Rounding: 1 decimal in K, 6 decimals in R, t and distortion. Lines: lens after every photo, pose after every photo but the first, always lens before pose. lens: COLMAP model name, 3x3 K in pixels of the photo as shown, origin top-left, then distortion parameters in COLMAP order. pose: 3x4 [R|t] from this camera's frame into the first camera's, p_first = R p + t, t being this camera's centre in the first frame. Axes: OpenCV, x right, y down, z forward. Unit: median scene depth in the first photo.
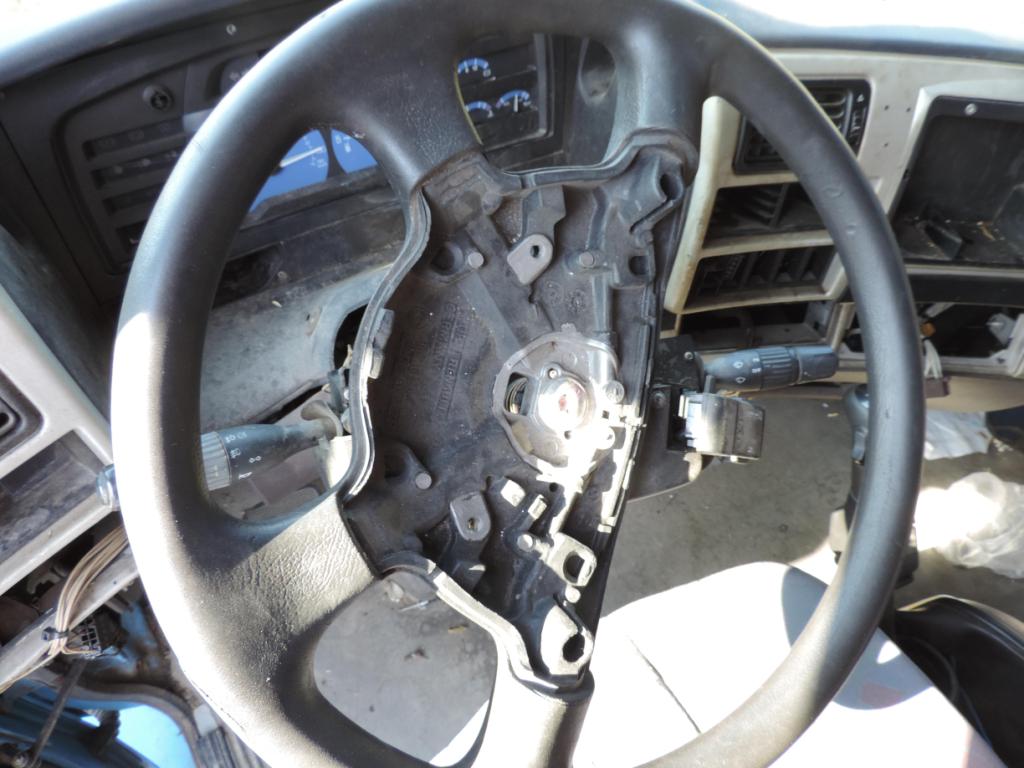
lens RADIAL K [[724.4, 0, 510.7], [0, 724.4, 384.7], [0, 0, 1]] dist [-0.024821, 0.004463]
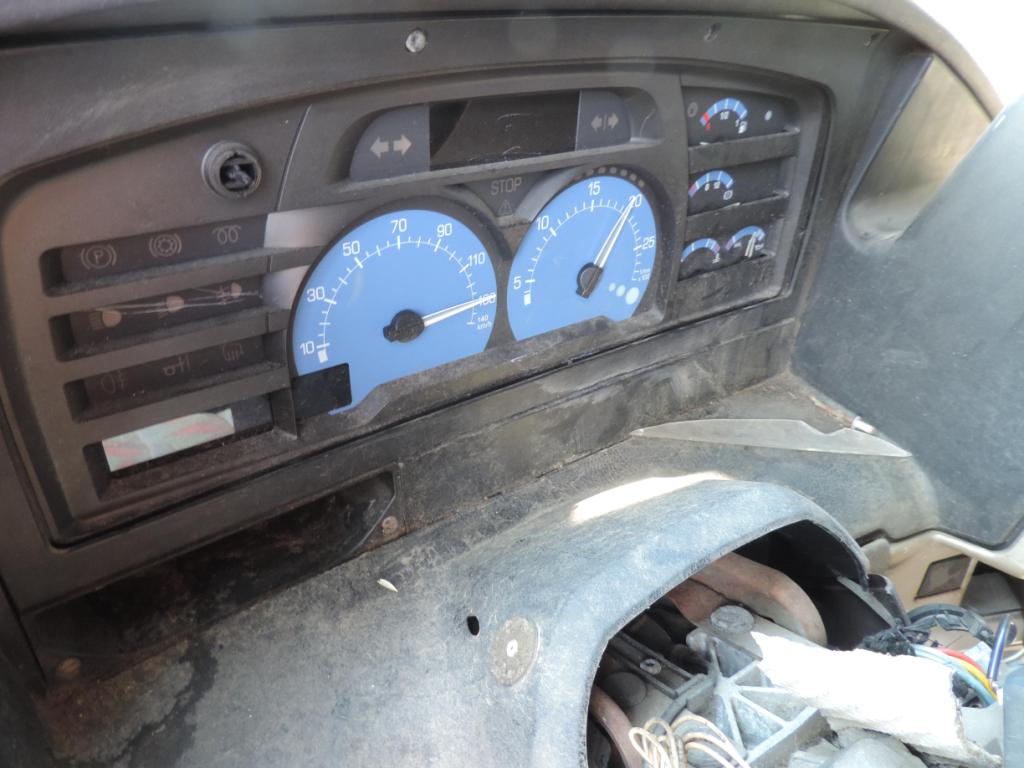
lens RADIAL K [[724.4, 0, 513.7], [0, 724.4, 384.1], [0, 0, 1]] dist [-0.024821, 0.004463]
pose [[0.991374, 0.025463, 0.128567, -0.301430], [0.003867, 0.974836, -0.222888, -0.134685], [-0.131007, 0.221463, 0.966329, 0.462196]]
